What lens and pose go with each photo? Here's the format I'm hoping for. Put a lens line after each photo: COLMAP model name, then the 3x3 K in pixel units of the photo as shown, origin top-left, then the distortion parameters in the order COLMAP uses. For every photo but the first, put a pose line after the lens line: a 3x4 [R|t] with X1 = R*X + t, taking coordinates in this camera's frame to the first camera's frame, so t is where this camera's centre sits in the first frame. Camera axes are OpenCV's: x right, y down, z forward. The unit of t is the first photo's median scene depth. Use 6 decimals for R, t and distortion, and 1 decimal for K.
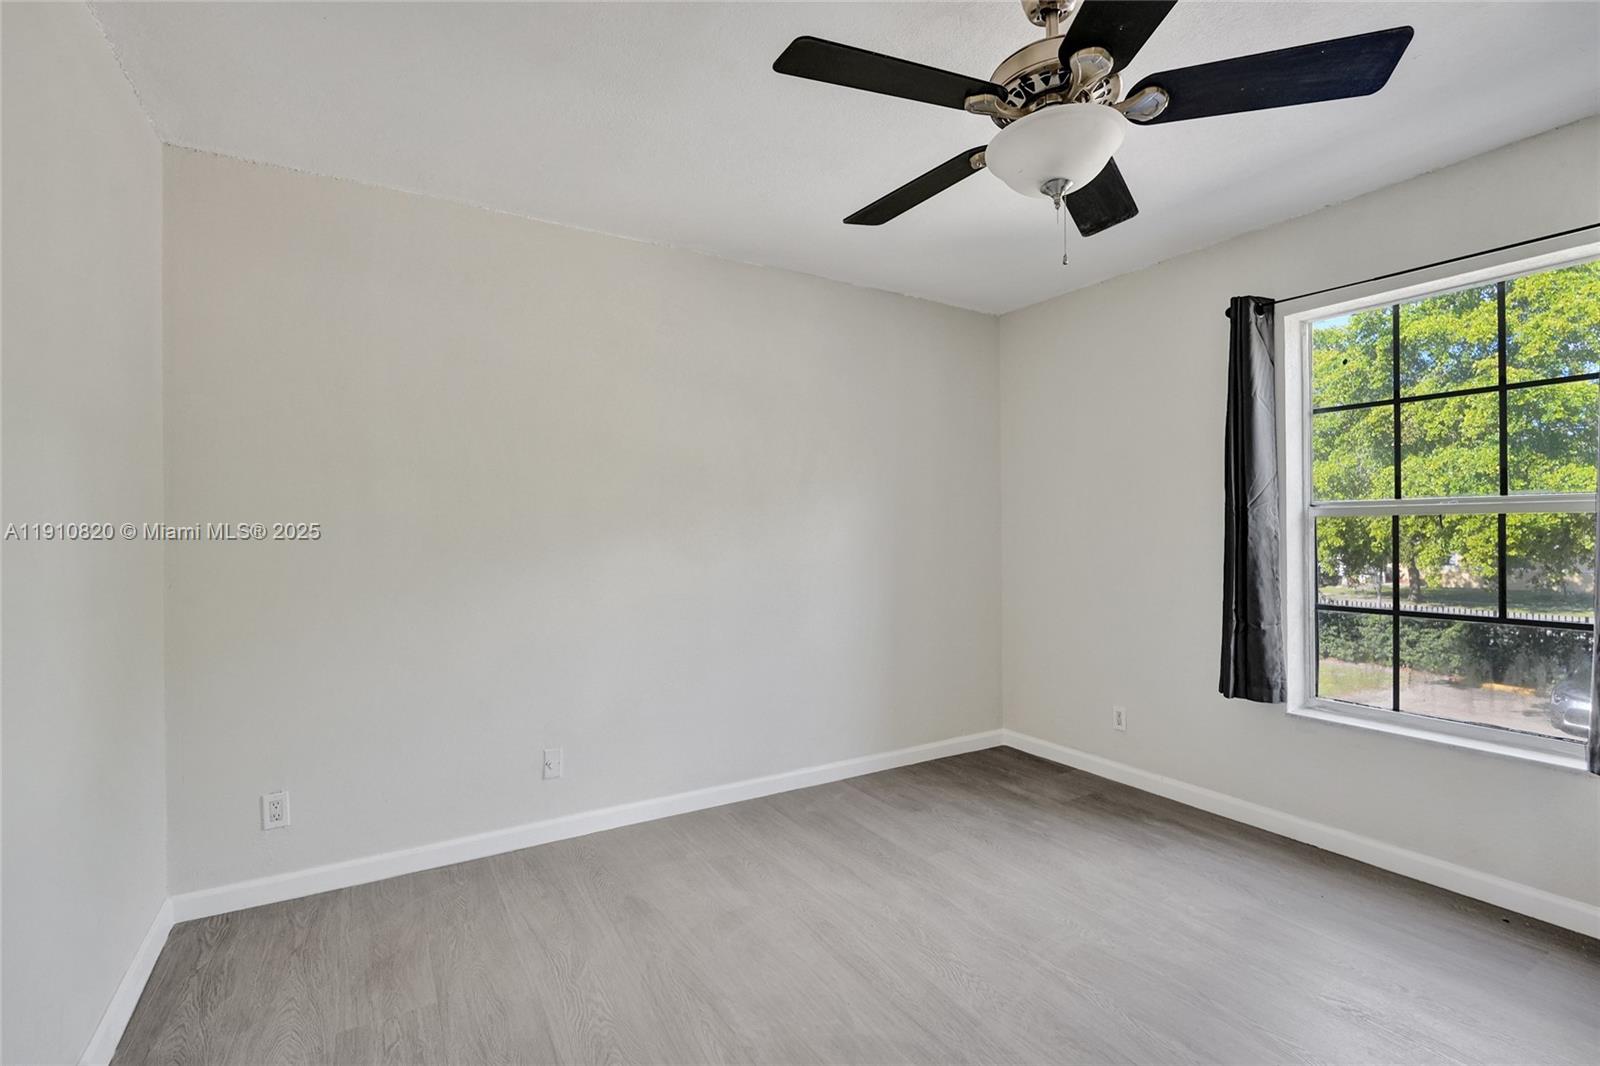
lens RADIAL K [[730.9, 0, 800.0], [0, 730.9, 539.1], [0, 0, 1]] dist [-0.001025, 0.001086]
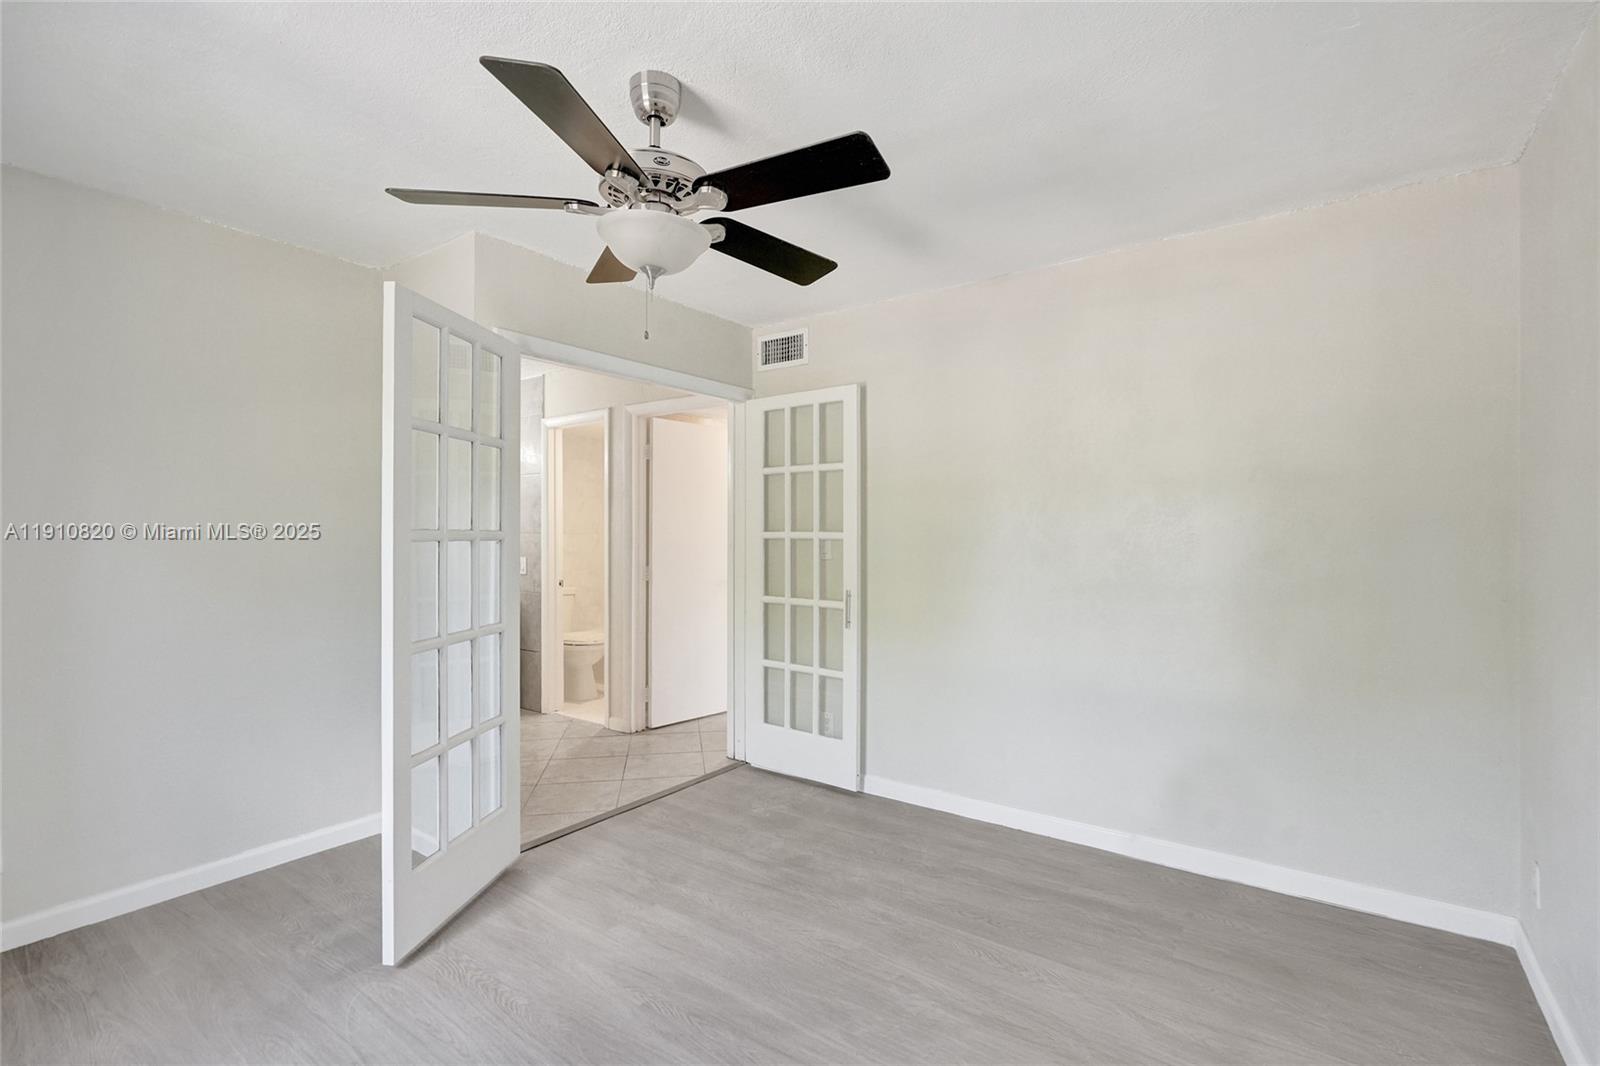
lens RADIAL K [[730.9, 0, 800.0], [0, 730.9, 539.1], [0, 0, 1]] dist [-0.001025, 0.001086]
pose [[-0.920741, 0.007841, -0.390096, 0.325080], [0.001157, 0.999849, 0.017366, -0.036515], [0.390173, 0.015538, -0.920611, 1.190718]]
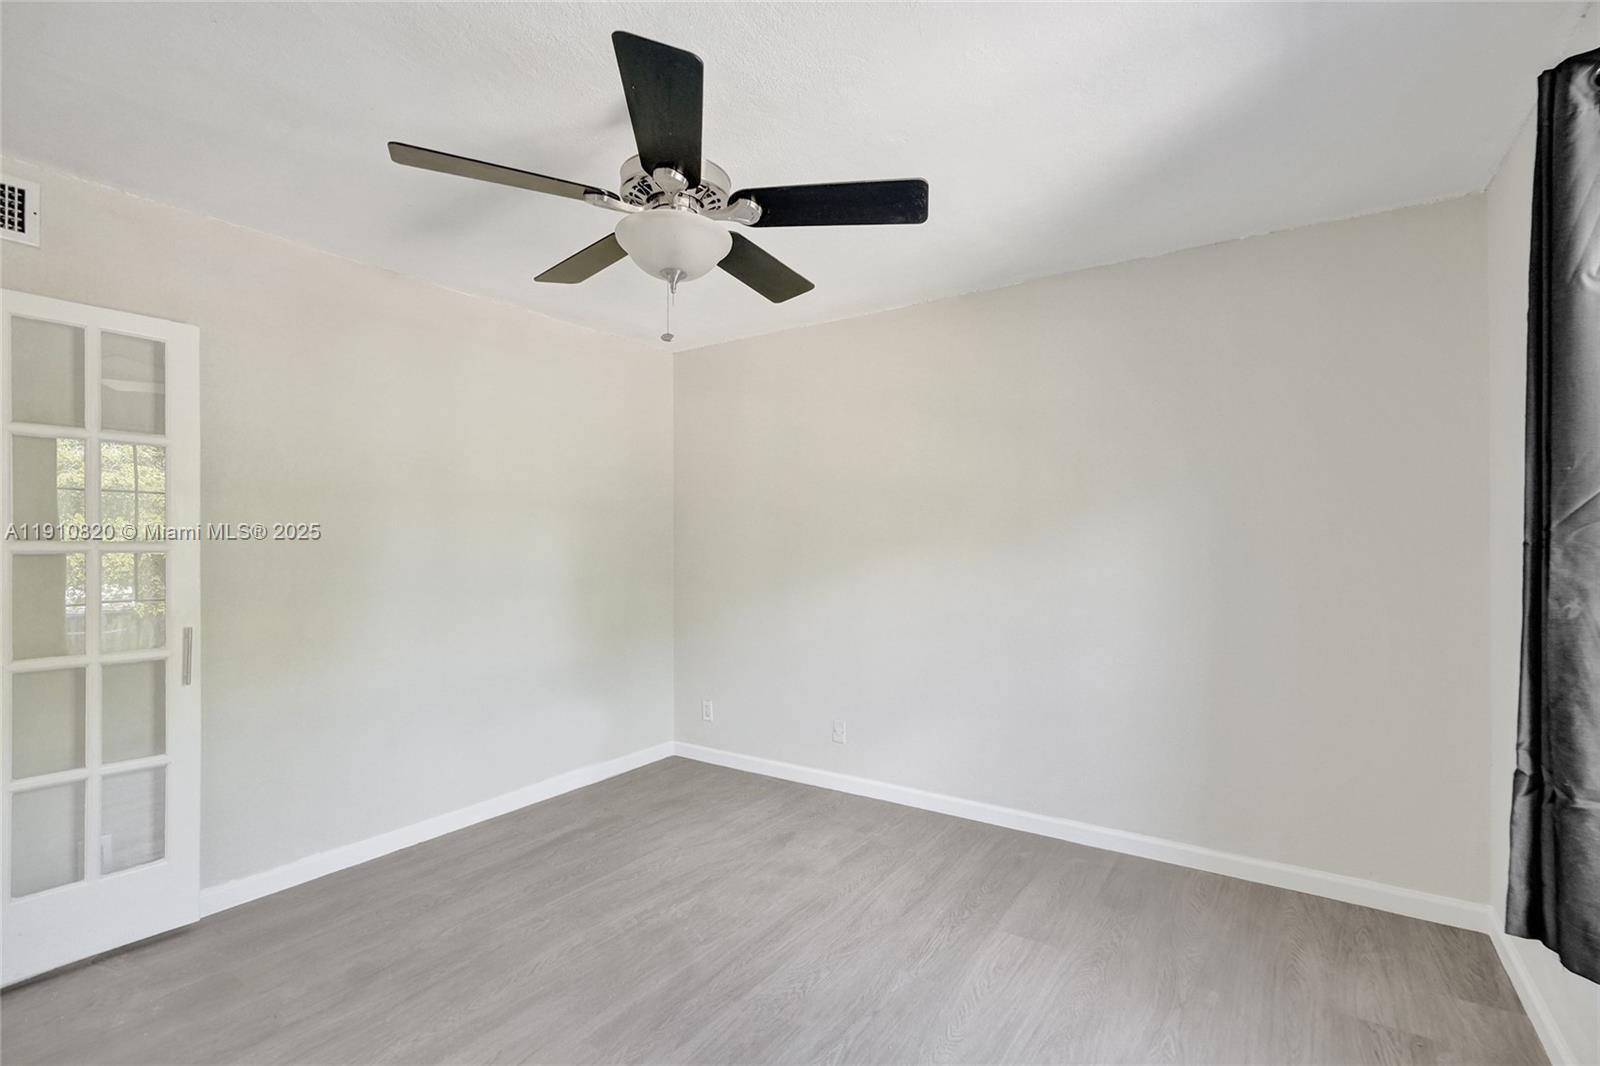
lens RADIAL K [[732.1, 0, 803.9], [0, 732.1, 540.1], [0, 0, 1]] dist [-0.003100, 0.001389]
pose [[0.422573, 0.000173, -0.906329, 0.818987], [-0.009130, 0.999950, -0.004066, -0.031419], [0.906283, 0.009994, 0.422553, 0.377121]]
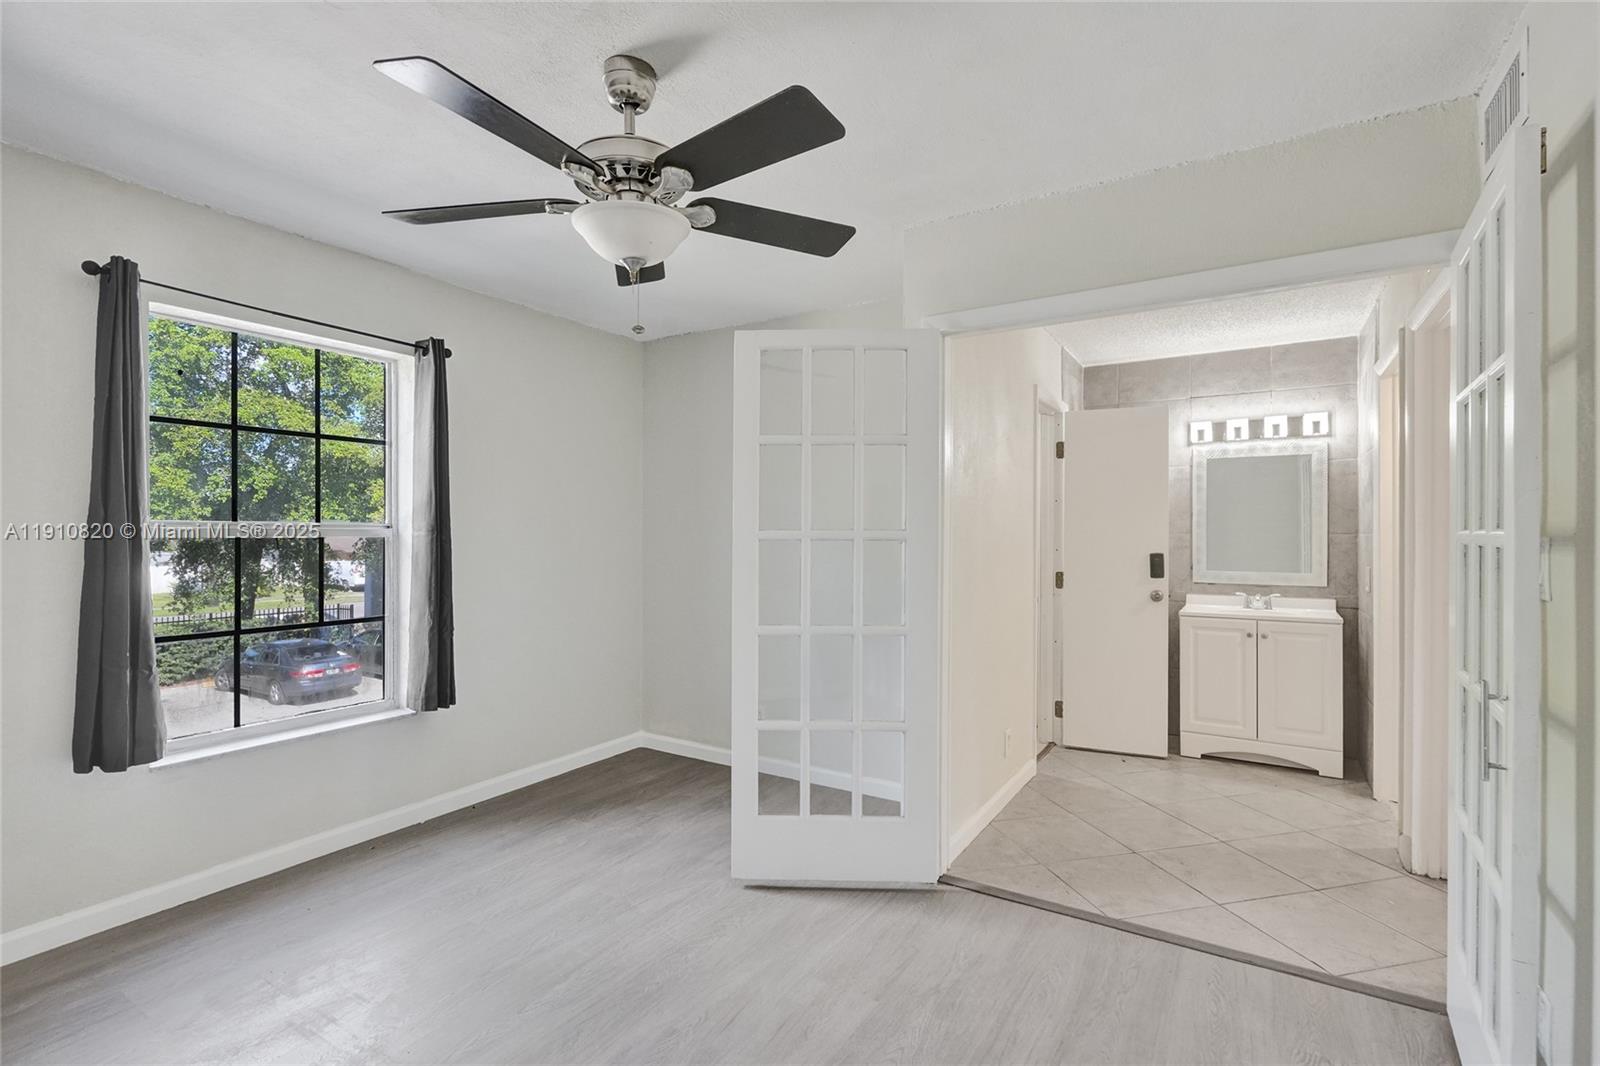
lens RADIAL K [[732.1, 0, 803.9], [0, 732.1, 540.1], [0, 0, 1]] dist [-0.003100, 0.001389]
pose [[-0.456455, -0.002762, 0.889742, -0.433341], [0.009403, 0.999924, 0.007928, -0.027856], [-0.889697, 0.011985, -0.456395, 0.701568]]
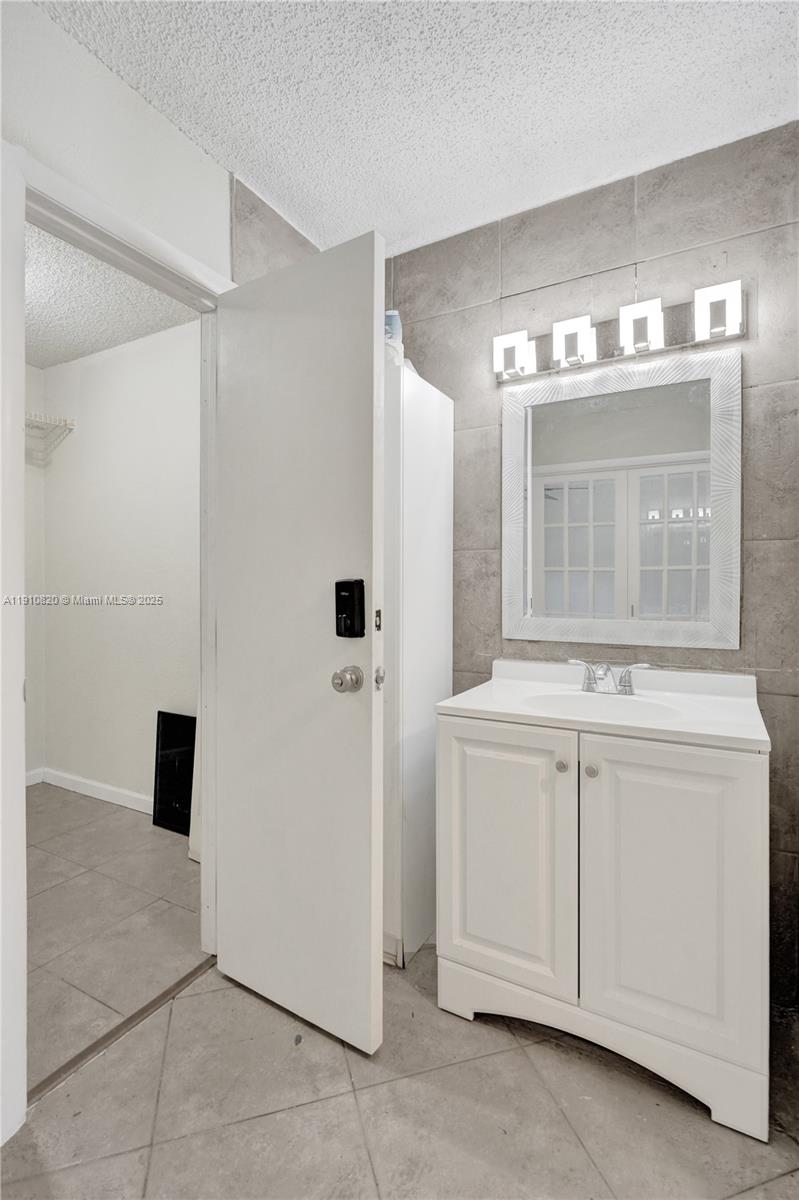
lens RADIAL K [[555.1, 0, 404.5], [0, 555.1, 593.9], [0, 0, 1]] dist [-0.002388, 0.000946]
pose [[-0.497919, -0.007367, 0.867192, 0.074420], [0.009732, 0.999853, 0.014082, 0.020707], [-0.867169, 0.015452, -0.497775, -0.324354]]
